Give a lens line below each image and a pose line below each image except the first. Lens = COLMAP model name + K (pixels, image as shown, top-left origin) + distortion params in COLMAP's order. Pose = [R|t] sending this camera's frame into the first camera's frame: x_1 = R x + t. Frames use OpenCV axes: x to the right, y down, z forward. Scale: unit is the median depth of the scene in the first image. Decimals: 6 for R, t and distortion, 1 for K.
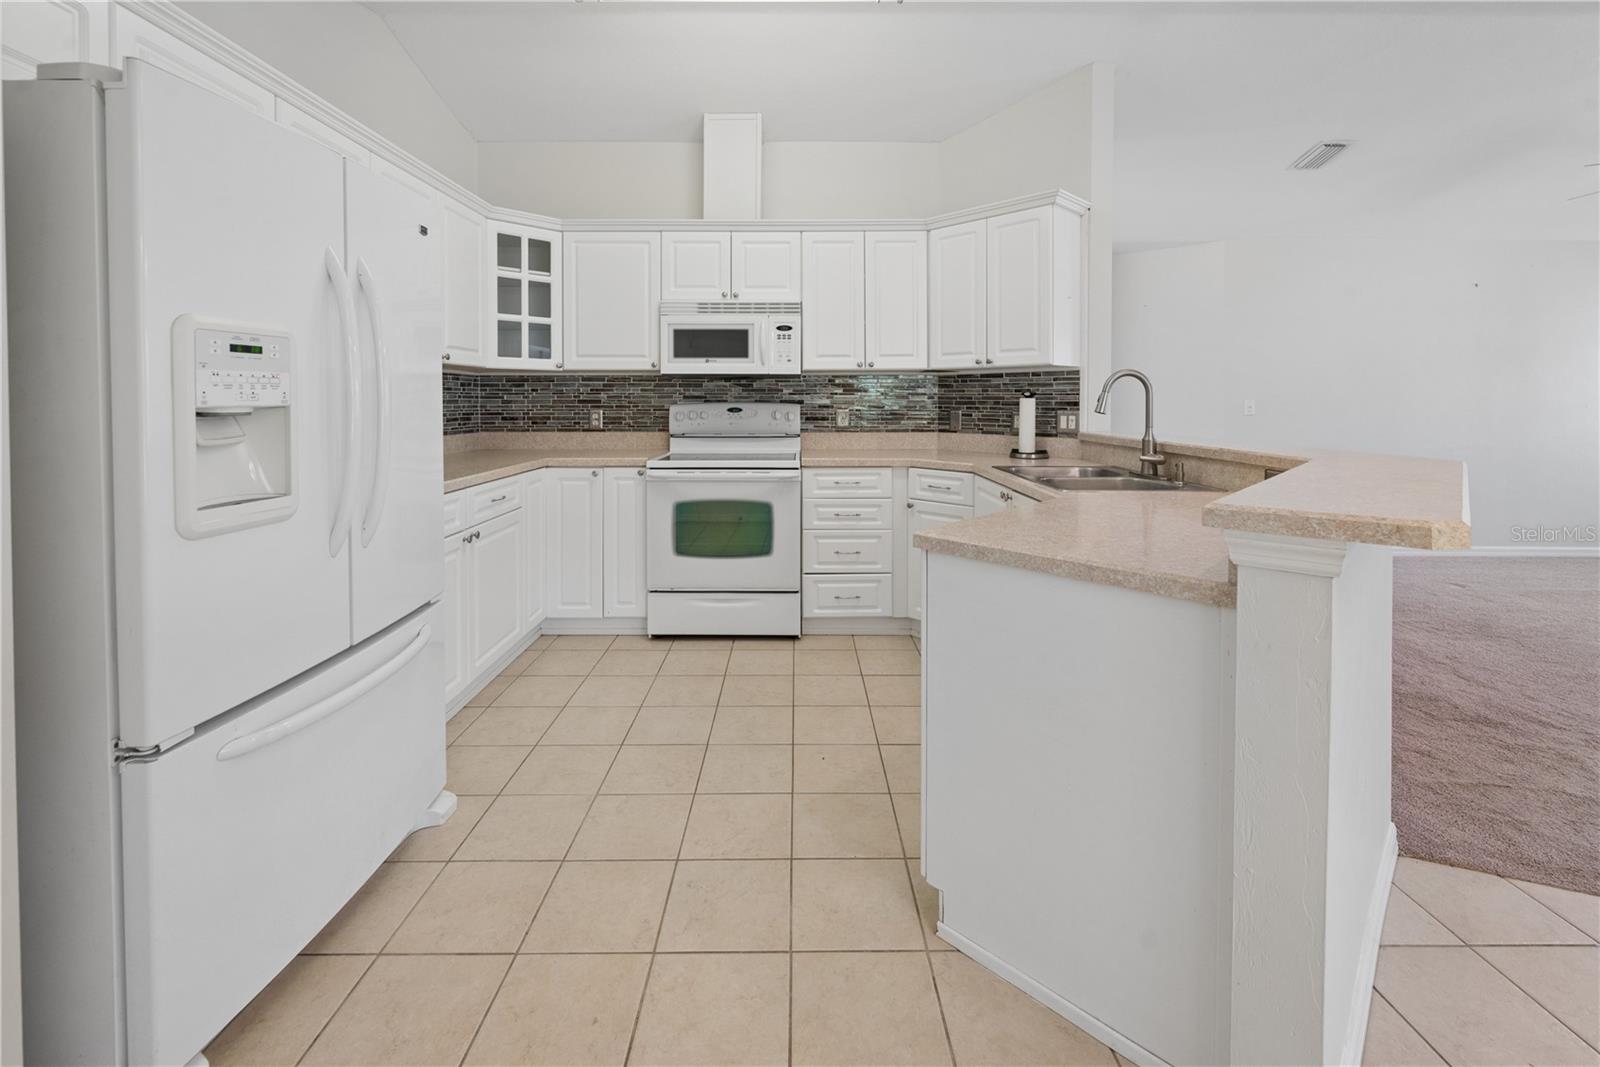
lens RADIAL K [[687.7, 0, 795.3], [0, 687.7, 403.4], [0, 0, 1]] dist [0.001327, 0.000124]
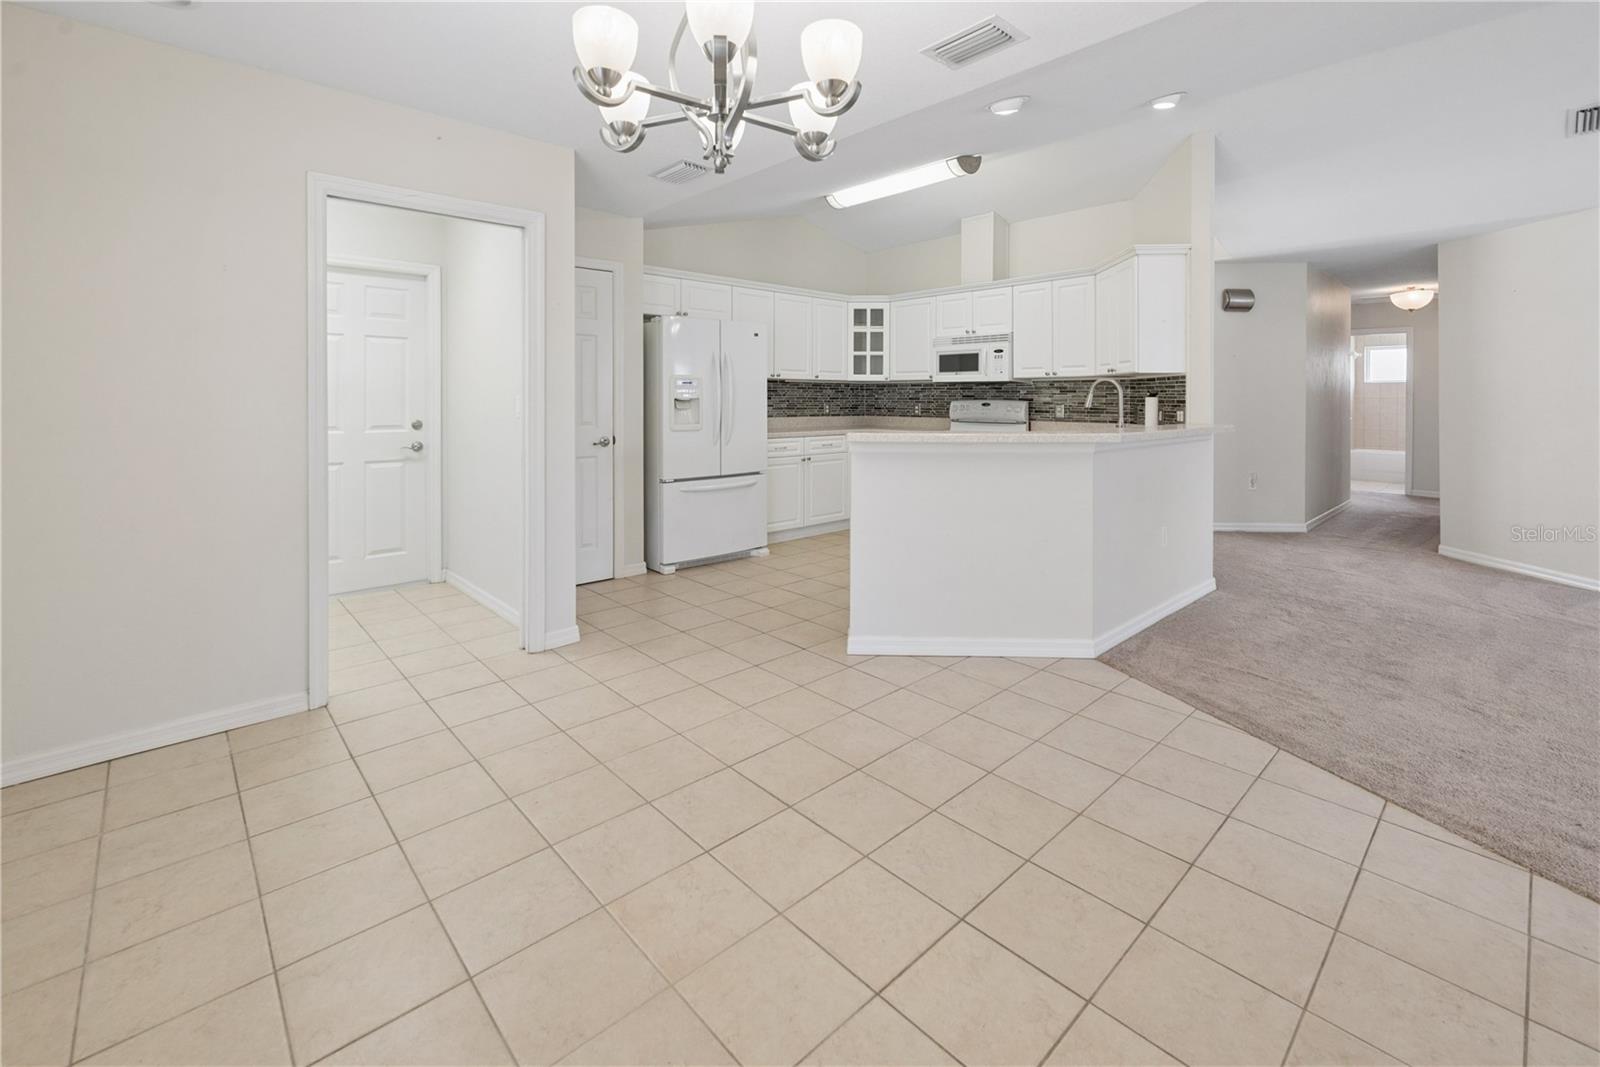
lens RADIAL K [[687.7, 0, 795.3], [0, 687.7, 403.4], [0, 0, 1]] dist [0.001327, 0.000124]
pose [[0.677147, 0.008933, -0.735794, 0.799494], [-0.007648, 0.999958, 0.005102, 0.002576], [0.735808, 0.002172, 0.677186, -0.370655]]
